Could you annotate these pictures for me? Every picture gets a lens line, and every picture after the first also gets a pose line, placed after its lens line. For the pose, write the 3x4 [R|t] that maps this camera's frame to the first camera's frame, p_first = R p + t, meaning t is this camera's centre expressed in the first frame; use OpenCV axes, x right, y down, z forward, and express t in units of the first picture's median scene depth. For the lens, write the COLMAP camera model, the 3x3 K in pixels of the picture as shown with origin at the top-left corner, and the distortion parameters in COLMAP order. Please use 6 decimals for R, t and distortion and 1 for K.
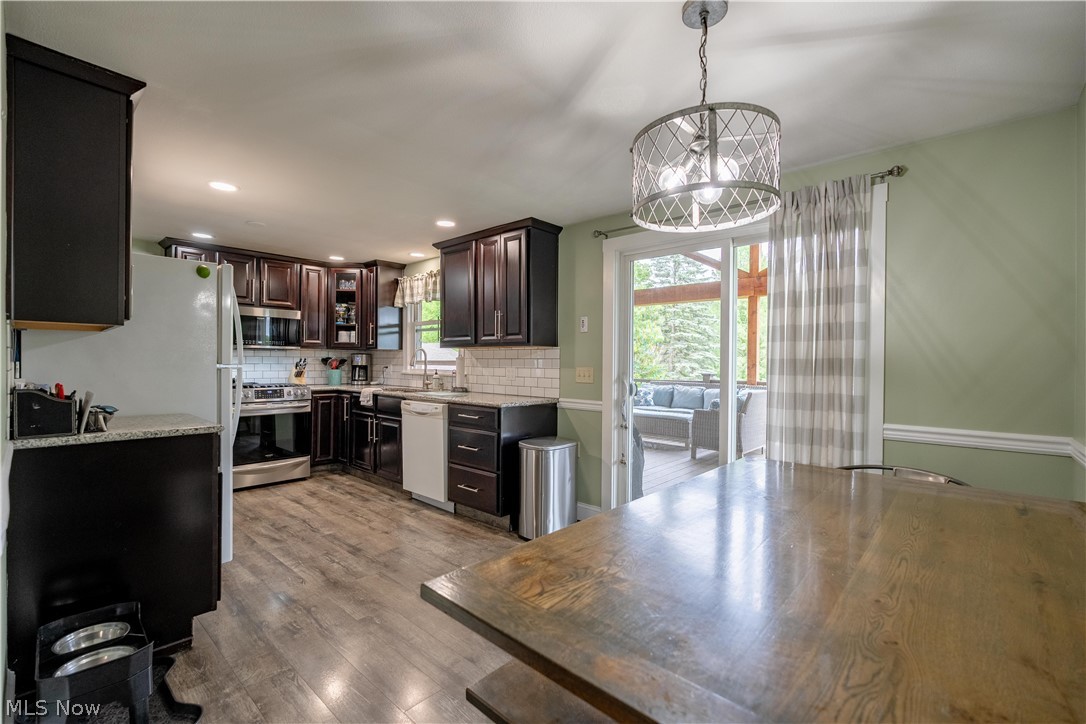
lens RADIAL K [[473.8, 0, 544.4], [0, 473.8, 363.7], [0, 0, 1]] dist [-0.008783, 0.001886]
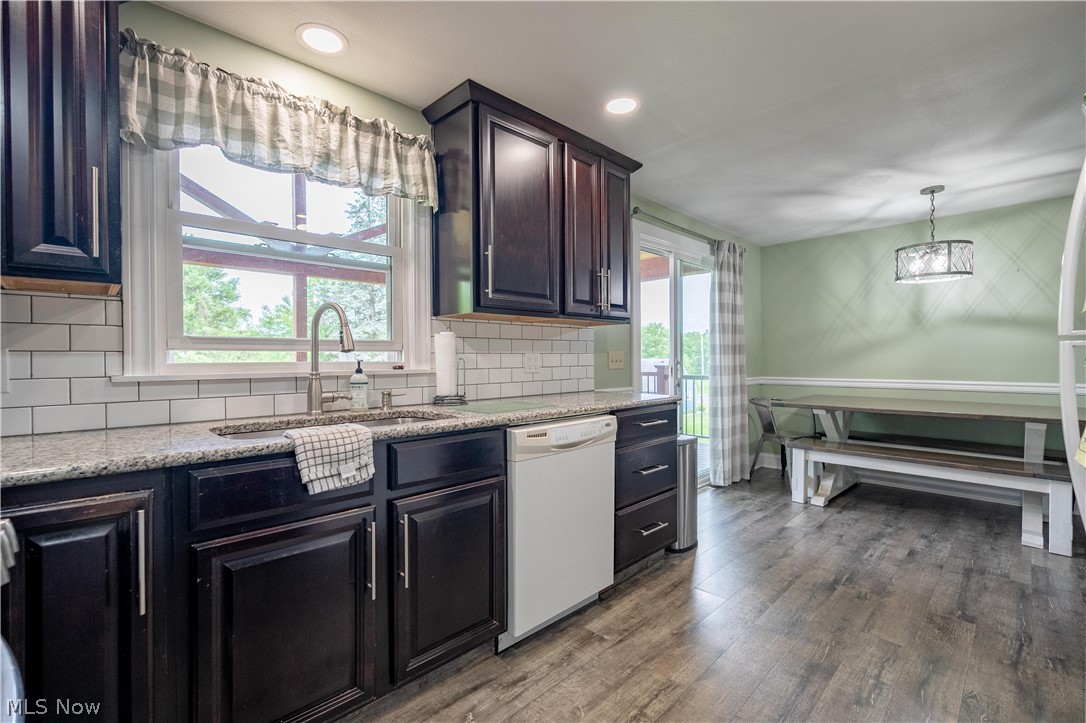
lens RADIAL K [[473.8, 0, 541.1], [0, 473.8, 362.8], [0, 0, 1]] dist [-0.008783, 0.001886]
pose [[0.063911, -0.020725, 0.997740, -0.687702], [0.010029, 0.999747, 0.020125, 0.007893], [-0.997905, 0.008721, 0.064103, 0.909007]]
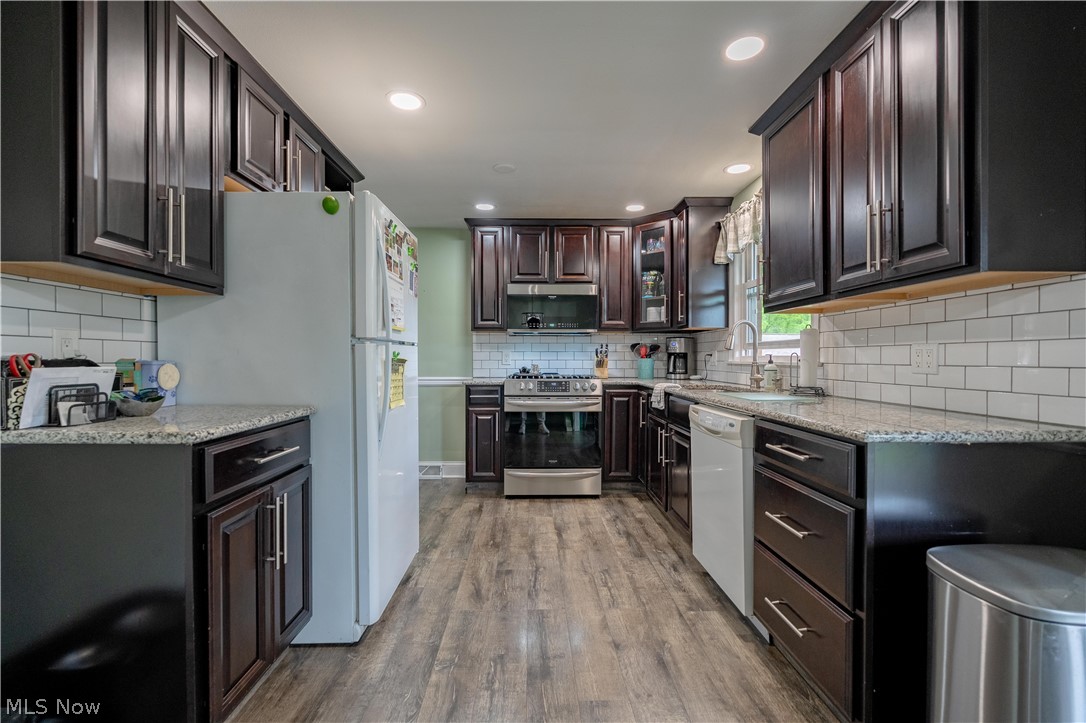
lens RADIAL K [[473.8, 0, 539.4], [0, 473.8, 362.3], [0, 0, 1]] dist [-0.008783, 0.001886]
pose [[0.684416, -0.001436, -0.729090, 0.001643], [0.001551, 0.999999, -0.000514, 0.023378], [0.729090, -0.000779, 0.684418, 0.436895]]
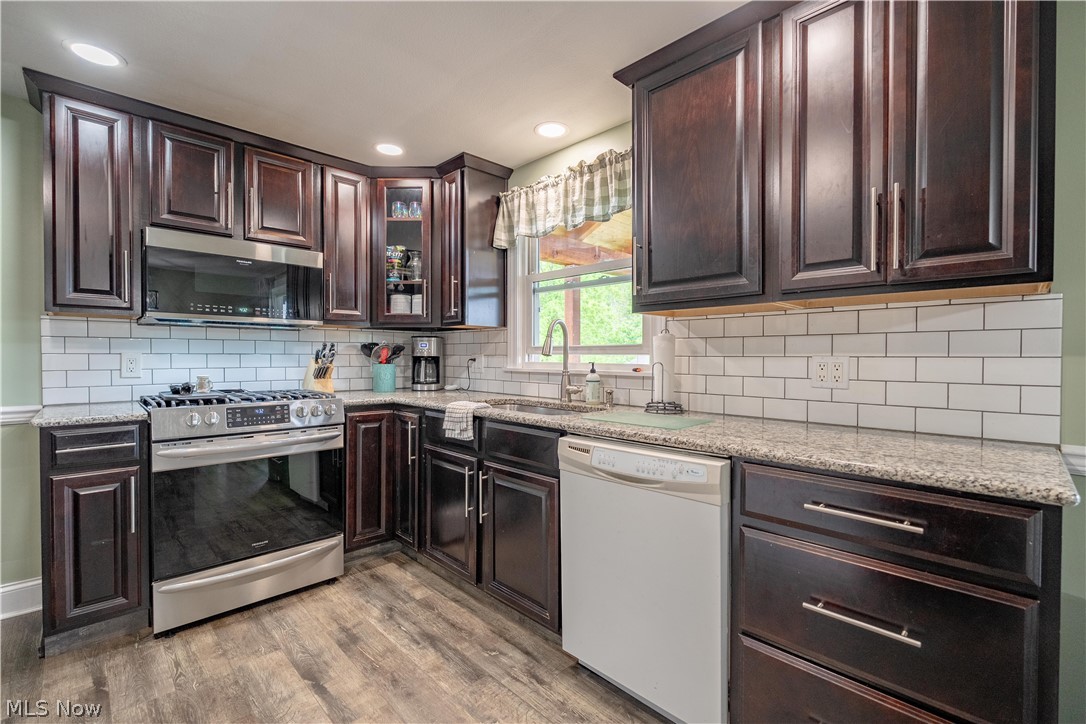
lens RADIAL K [[473.8, 0, 542.9], [0, 473.8, 362.9], [0, 0, 1]] dist [-0.008783, 0.001886]
pose [[0.998274, -0.004829, -0.058534, -0.278327], [0.005421, 0.999936, 0.009954, 0.007877], [0.058483, -0.010254, 0.998236, 0.563029]]
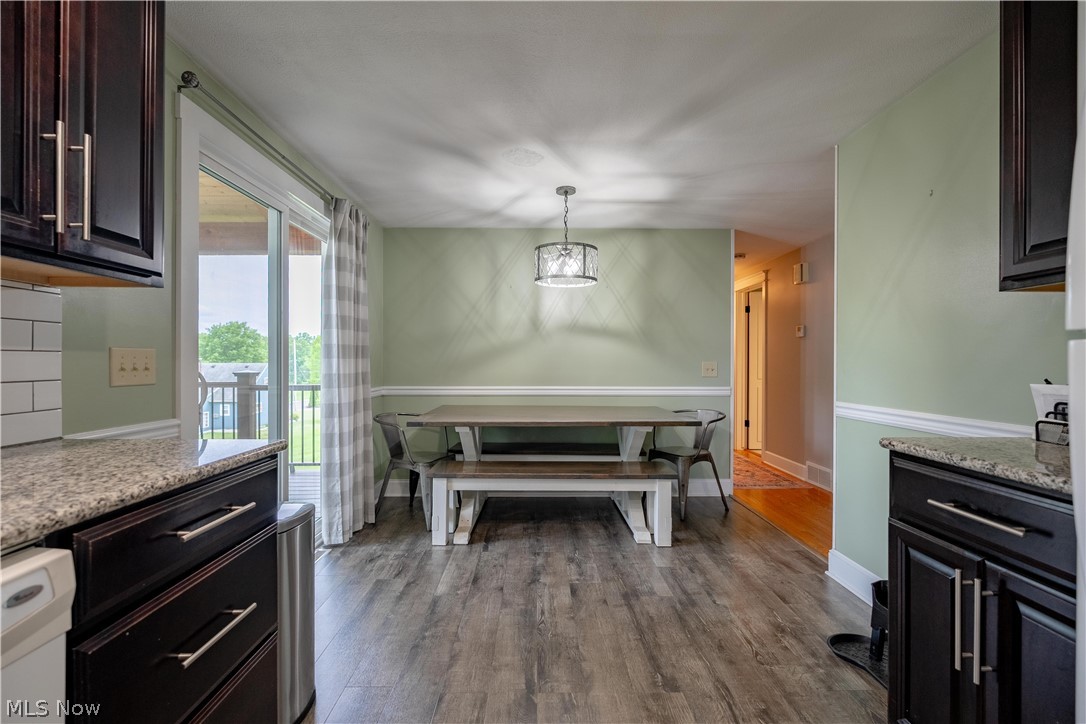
lens RADIAL K [[473.8, 0, 542.0], [0, 473.8, 362.8], [0, 0, 1]] dist [-0.008783, 0.001886]
pose [[-0.678555, -0.012753, 0.734439, -0.402848], [-0.006621, 0.999915, 0.011246, 0.010762], [-0.734520, 0.002769, -0.678582, 0.853687]]
